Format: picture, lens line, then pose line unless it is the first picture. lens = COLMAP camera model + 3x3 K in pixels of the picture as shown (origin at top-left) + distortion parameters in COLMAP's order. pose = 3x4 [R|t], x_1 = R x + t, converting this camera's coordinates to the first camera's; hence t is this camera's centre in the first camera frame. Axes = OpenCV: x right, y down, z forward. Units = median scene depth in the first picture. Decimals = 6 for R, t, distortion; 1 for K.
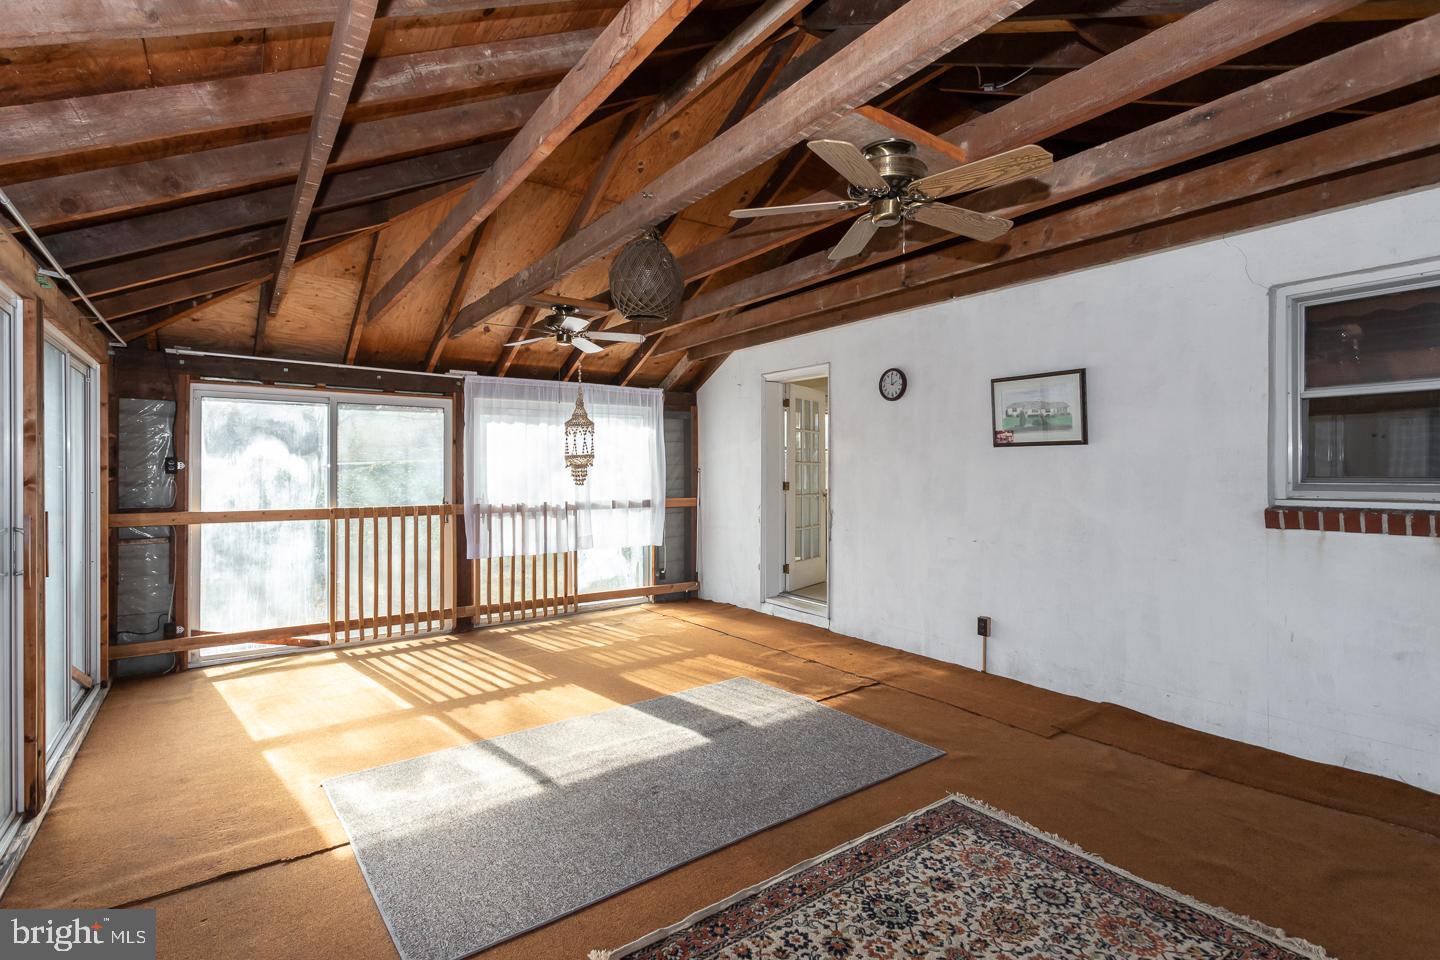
lens RADIAL K [[682.6, 0, 716.5], [0, 682.6, 482.0], [0, 0, 1]] dist [0.004207, -0.000210]
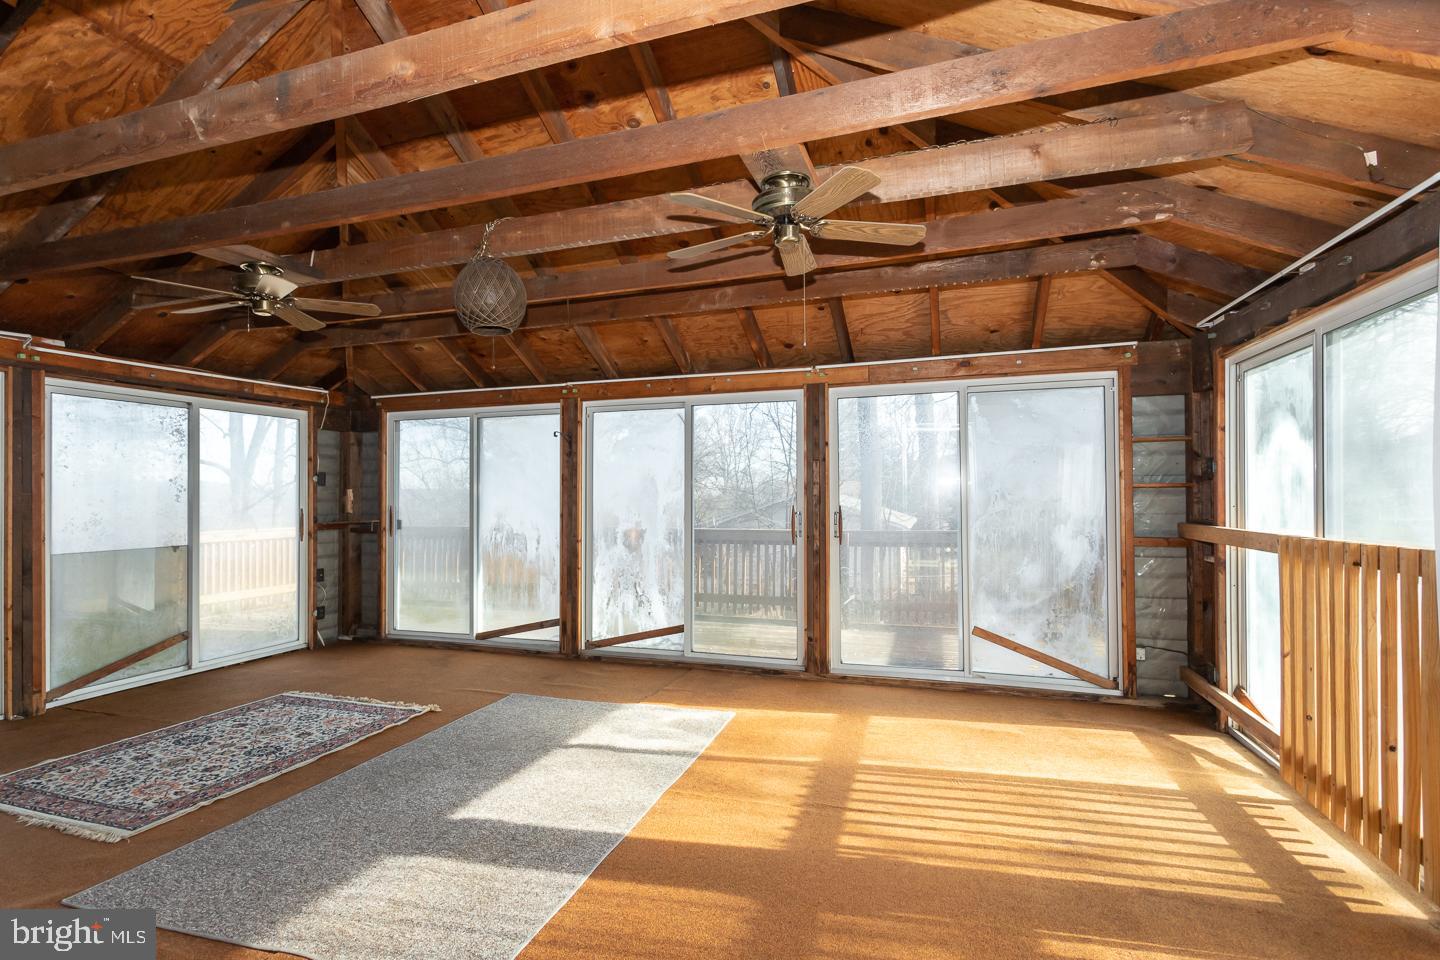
lens RADIAL K [[682.6, 0, 716.5], [0, 682.6, 482.0], [0, 0, 1]] dist [0.004207, -0.000210]
pose [[-0.811674, -0.006617, -0.584073, 0.207119], [-0.002038, 0.999962, -0.008496, 0.000011], [0.584107, -0.005705, -0.811657, 1.838560]]
